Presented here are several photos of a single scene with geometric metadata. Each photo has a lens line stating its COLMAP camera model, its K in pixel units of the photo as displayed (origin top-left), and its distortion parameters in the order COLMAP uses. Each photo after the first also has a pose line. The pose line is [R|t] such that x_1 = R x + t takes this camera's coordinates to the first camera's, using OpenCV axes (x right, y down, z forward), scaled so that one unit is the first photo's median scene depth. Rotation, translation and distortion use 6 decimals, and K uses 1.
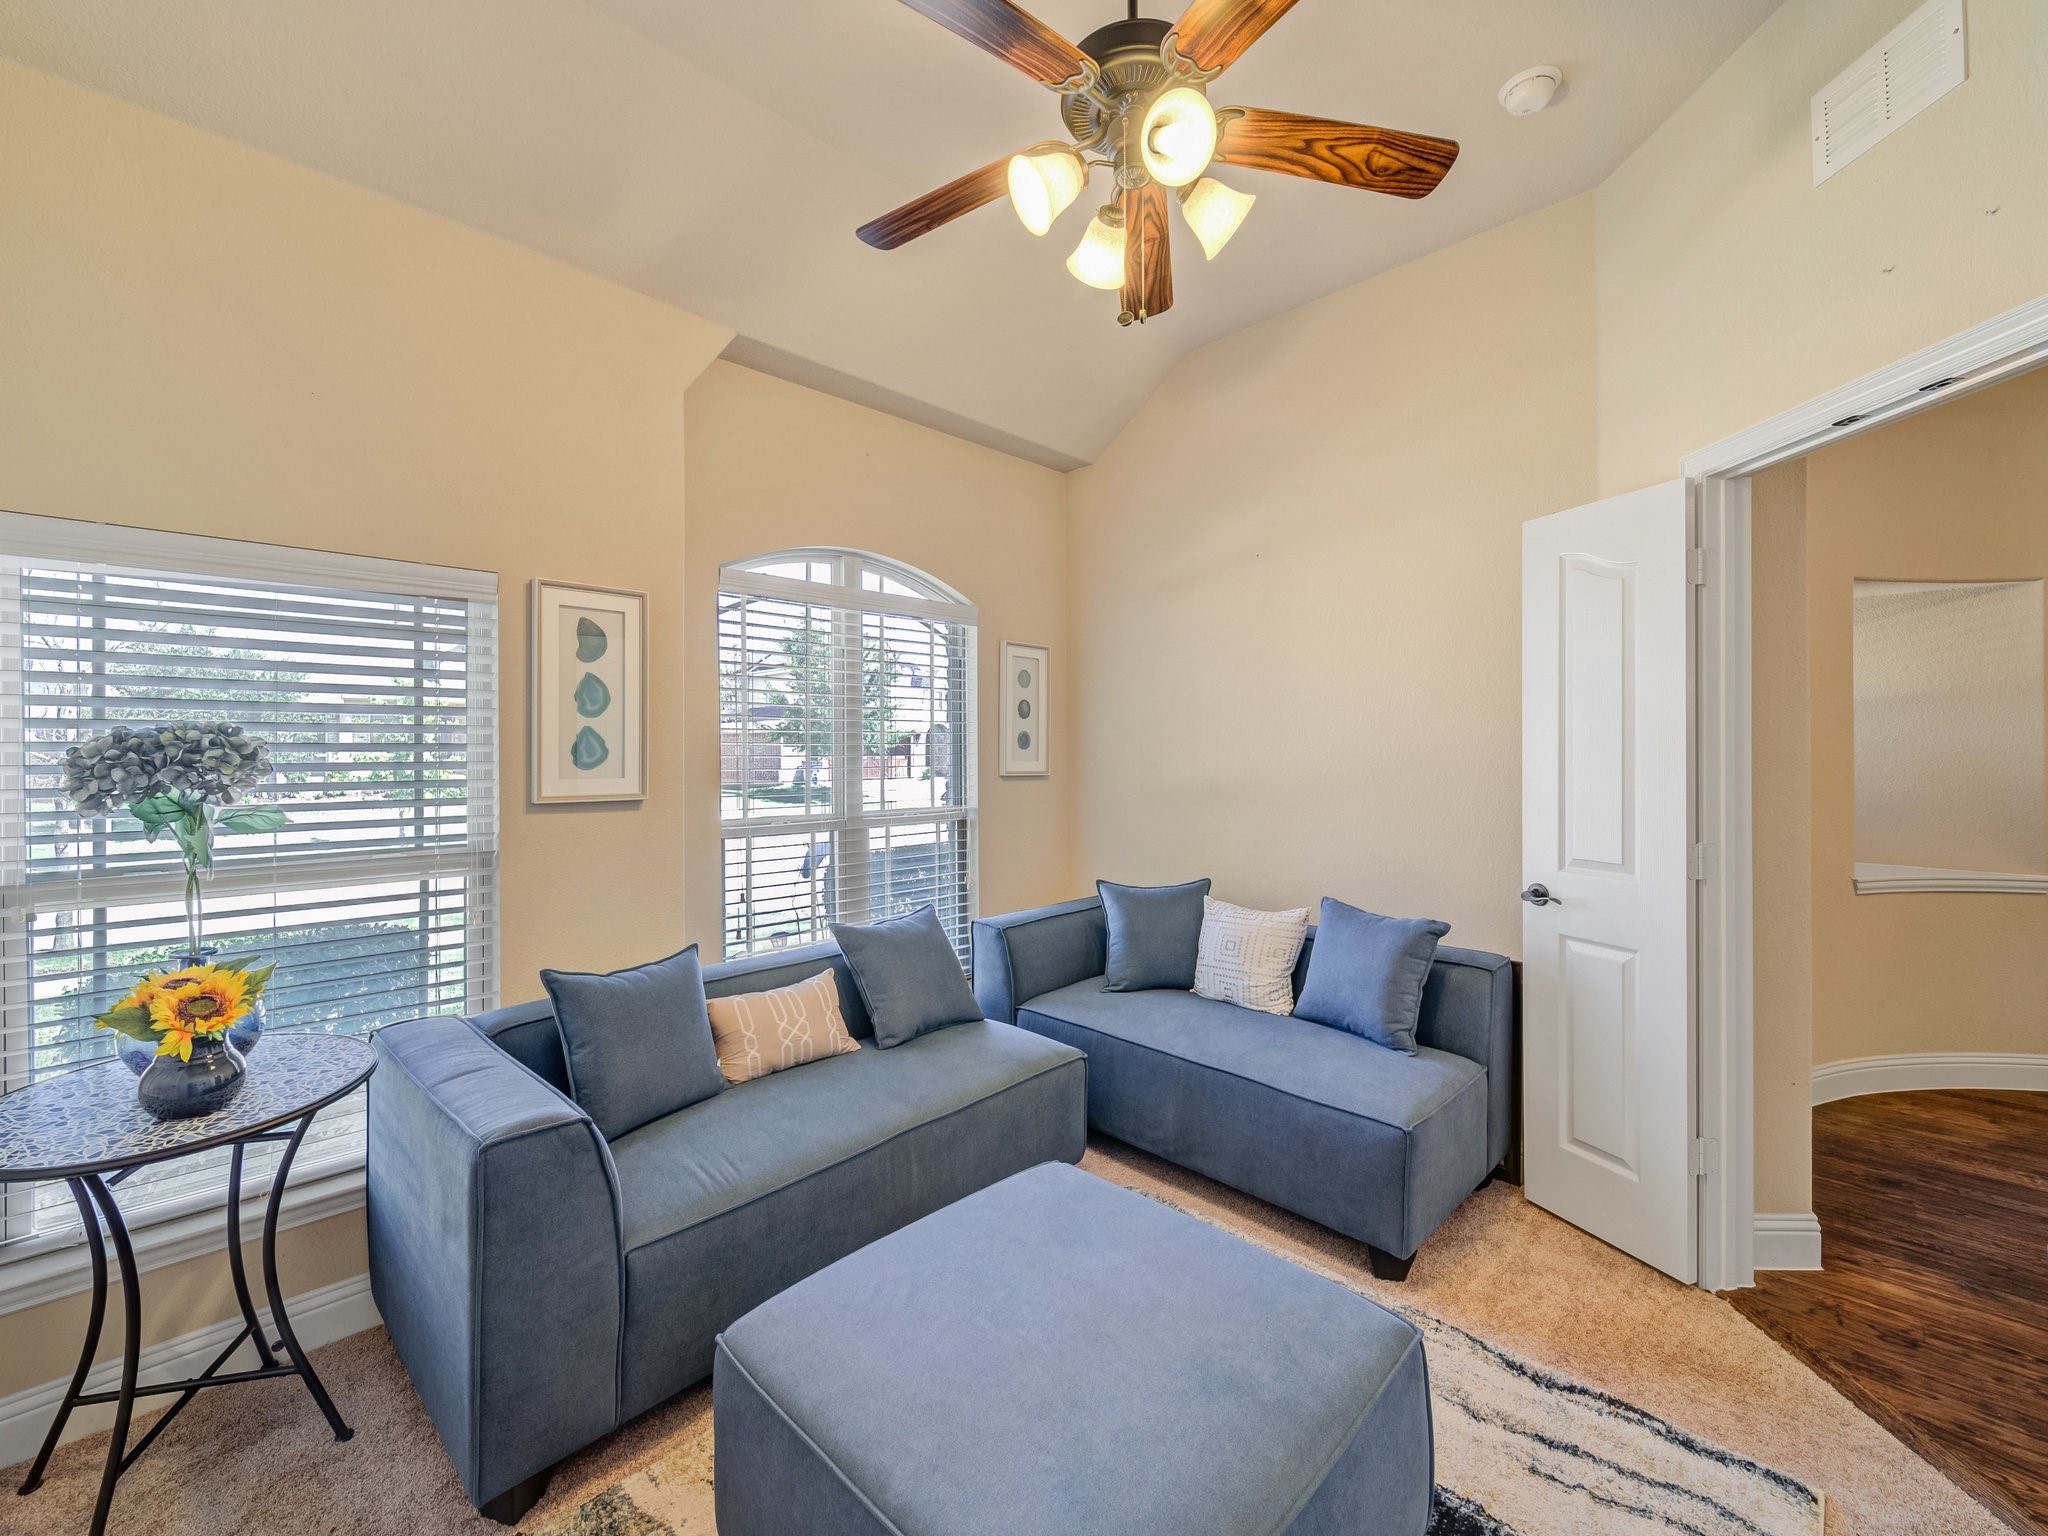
lens RADIAL K [[846.7, 0, 1022.4], [0, 846.7, 750.1], [0, 0, 1]] dist [-0.001951, -0.000660]
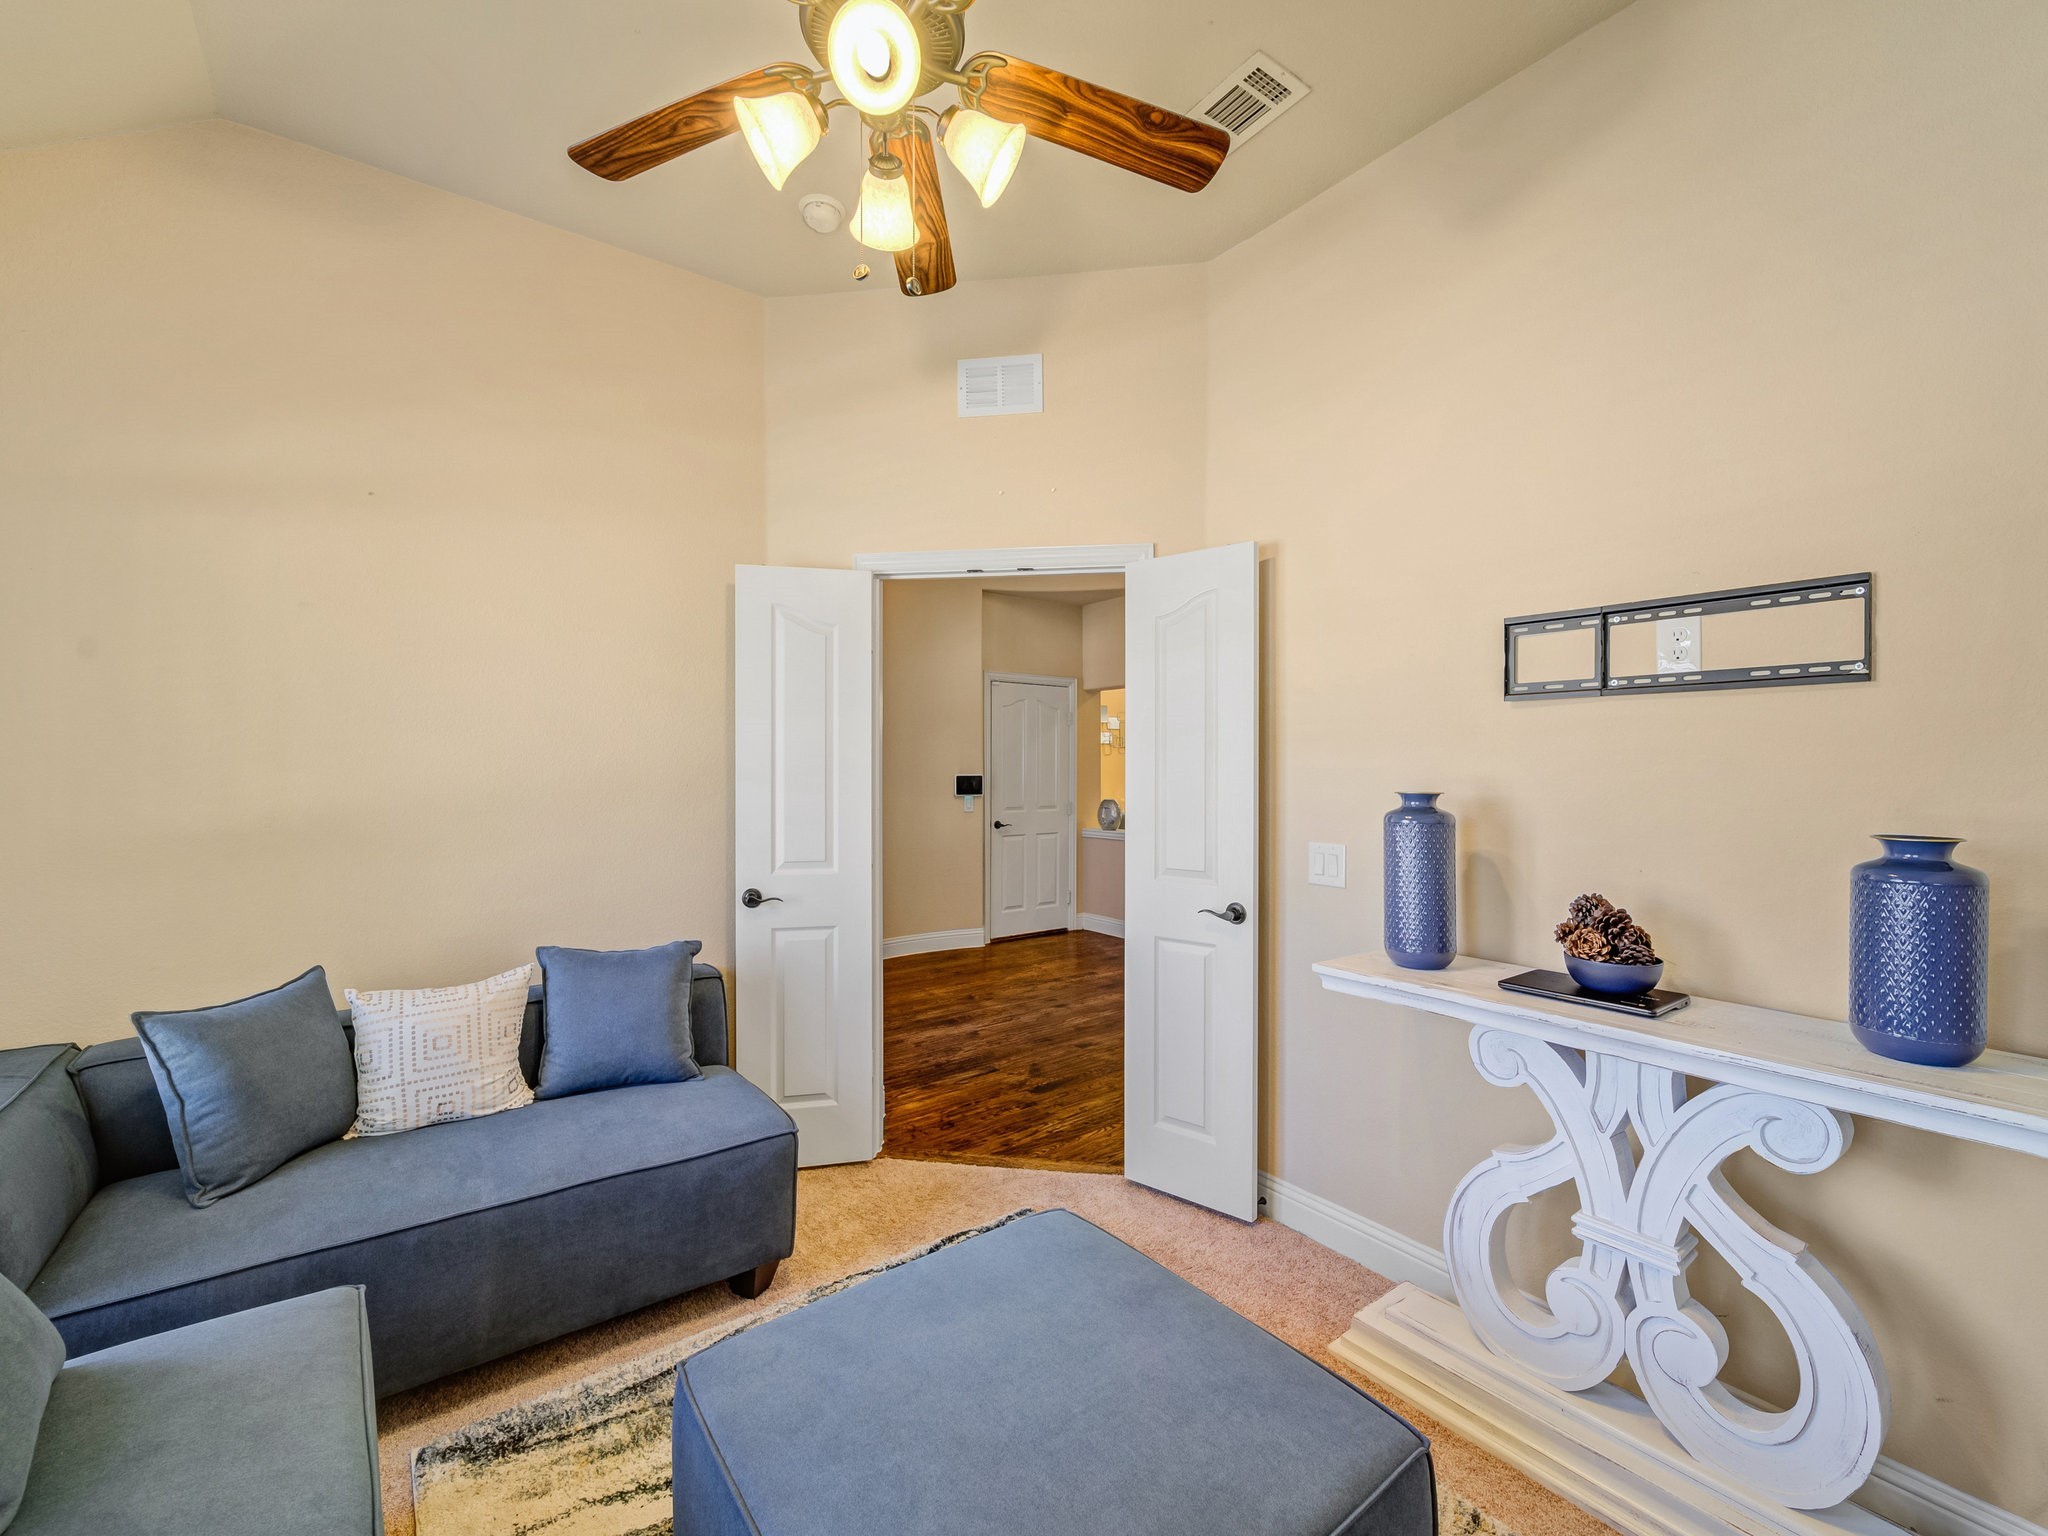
lens RADIAL K [[865.9, 0, 1012.9], [0, 865.9, 769.5], [0, 0, 1]] dist [-0.000526, -0.000265]
pose [[0.141247, -0.001011, 0.989974, -0.489638], [0.001696, 0.999998, 0.000779, -0.001630], [-0.989973, 0.001569, 0.141249, 0.490986]]
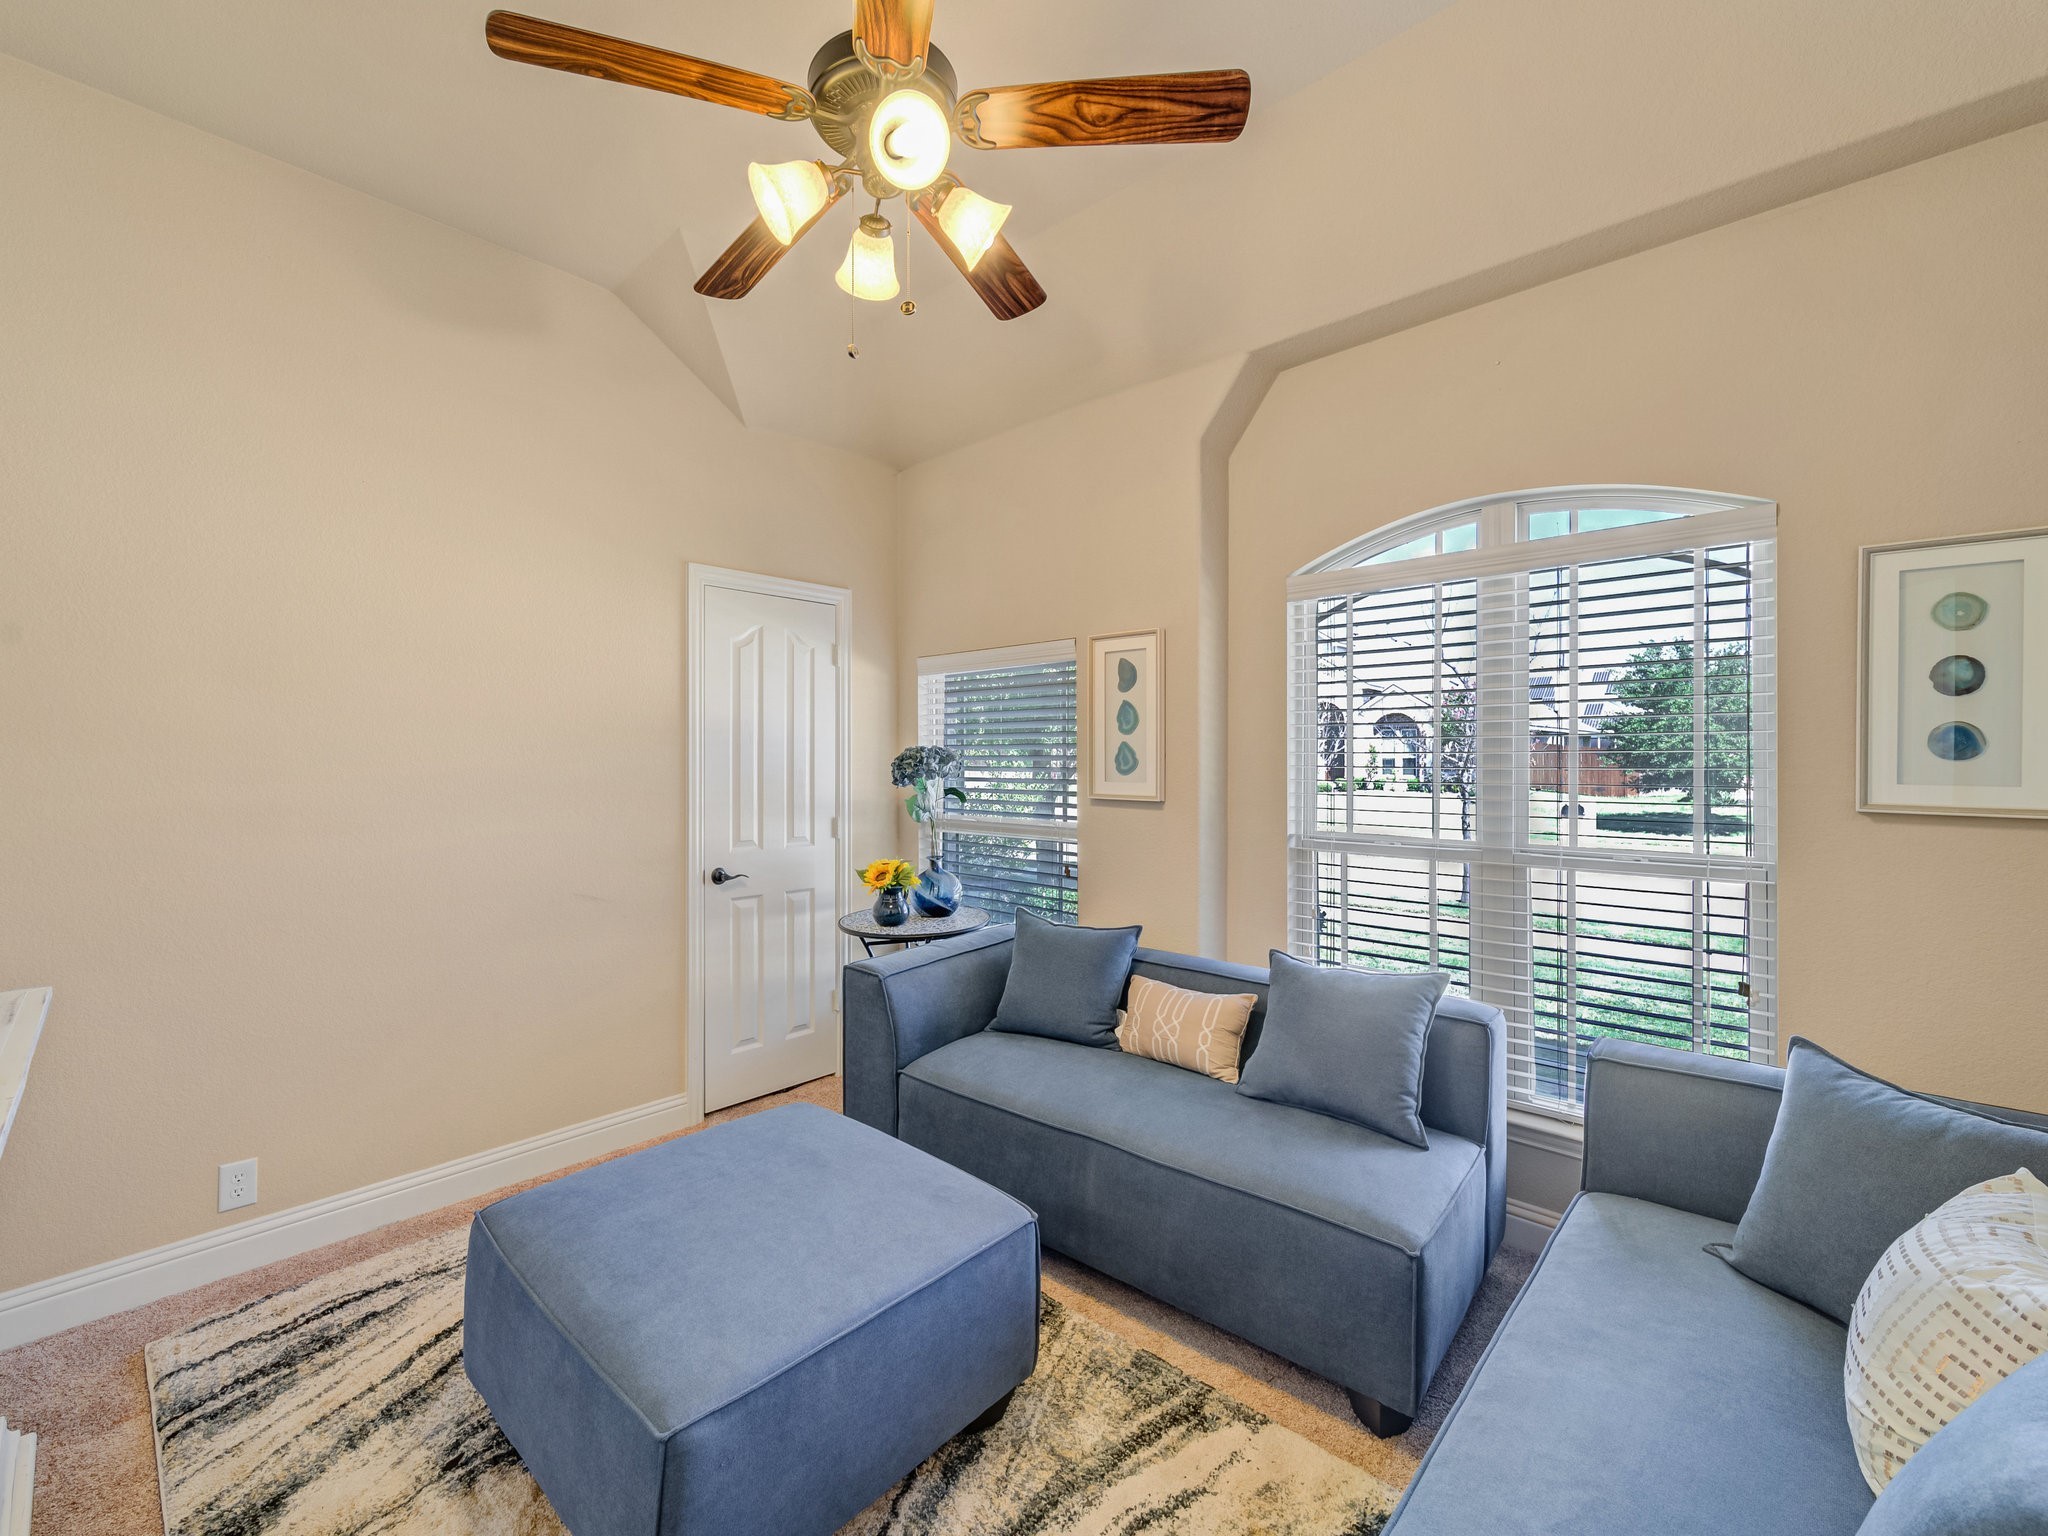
lens RADIAL K [[853.7, 0, 1025.7], [0, 853.7, 767.8], [0, 0, 1]] dist [-0.000706, -0.000441]
pose [[0.045517, 0.012076, -0.998891, 0.720398], [-0.000176, 0.999927, 0.012080, -0.003535], [0.998964, -0.000374, 0.045516, 0.725734]]
